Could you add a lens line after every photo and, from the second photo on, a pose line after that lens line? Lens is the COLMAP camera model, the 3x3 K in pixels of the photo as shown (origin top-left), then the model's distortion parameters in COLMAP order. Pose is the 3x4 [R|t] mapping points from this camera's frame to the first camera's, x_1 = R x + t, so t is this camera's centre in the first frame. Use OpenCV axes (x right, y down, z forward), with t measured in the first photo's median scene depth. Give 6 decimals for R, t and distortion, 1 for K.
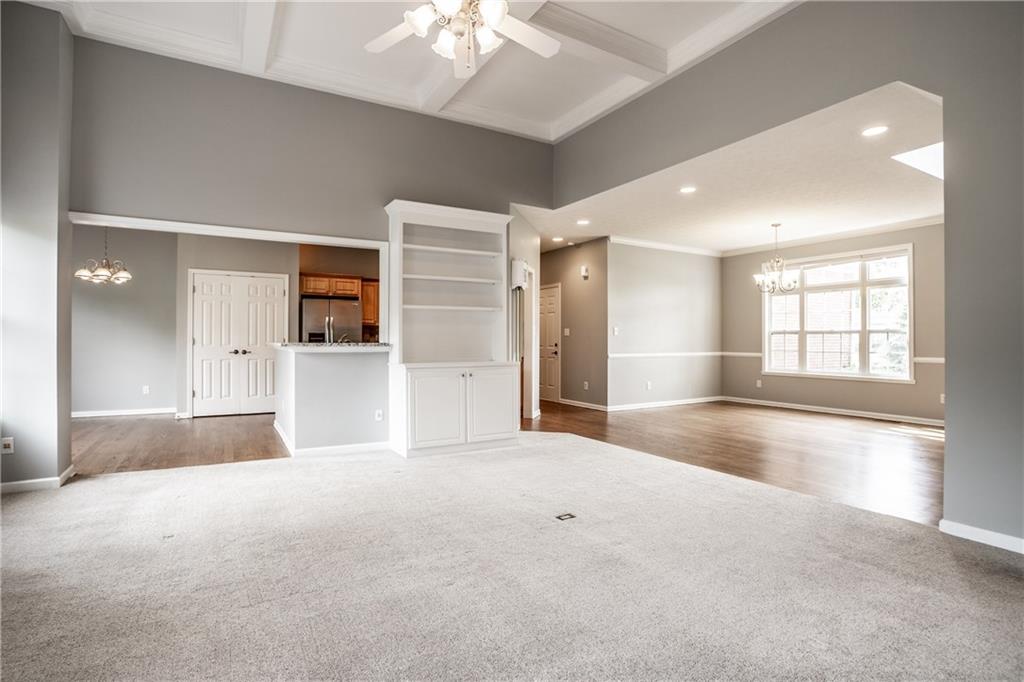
lens RADIAL K [[503.6, 0, 512.9], [0, 503.6, 340.2], [0, 0, 1]] dist [-0.070628, 0.027443]
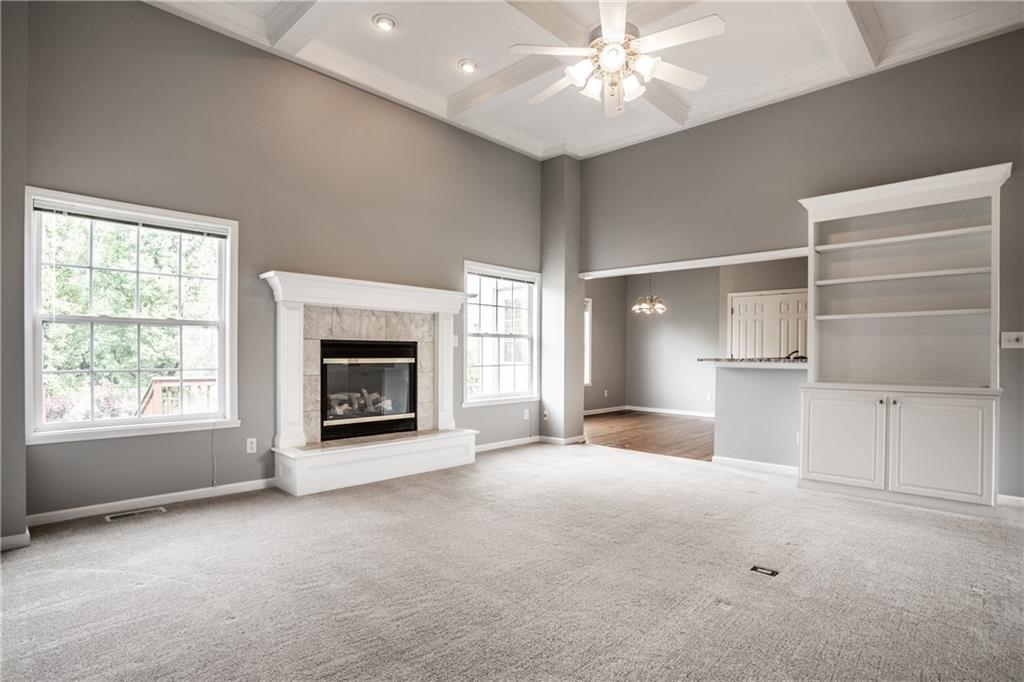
lens RADIAL K [[541.4, 0, 515.3], [0, 541.4, 354.6], [0, 0, 1]] dist [-0.050489, 0.001547]
pose [[0.266702, -0.002112, -0.963777, 0.519831], [-0.010172, 0.999936, -0.005006, 0.007934], [0.963725, 0.011139, 0.266663, 0.238290]]
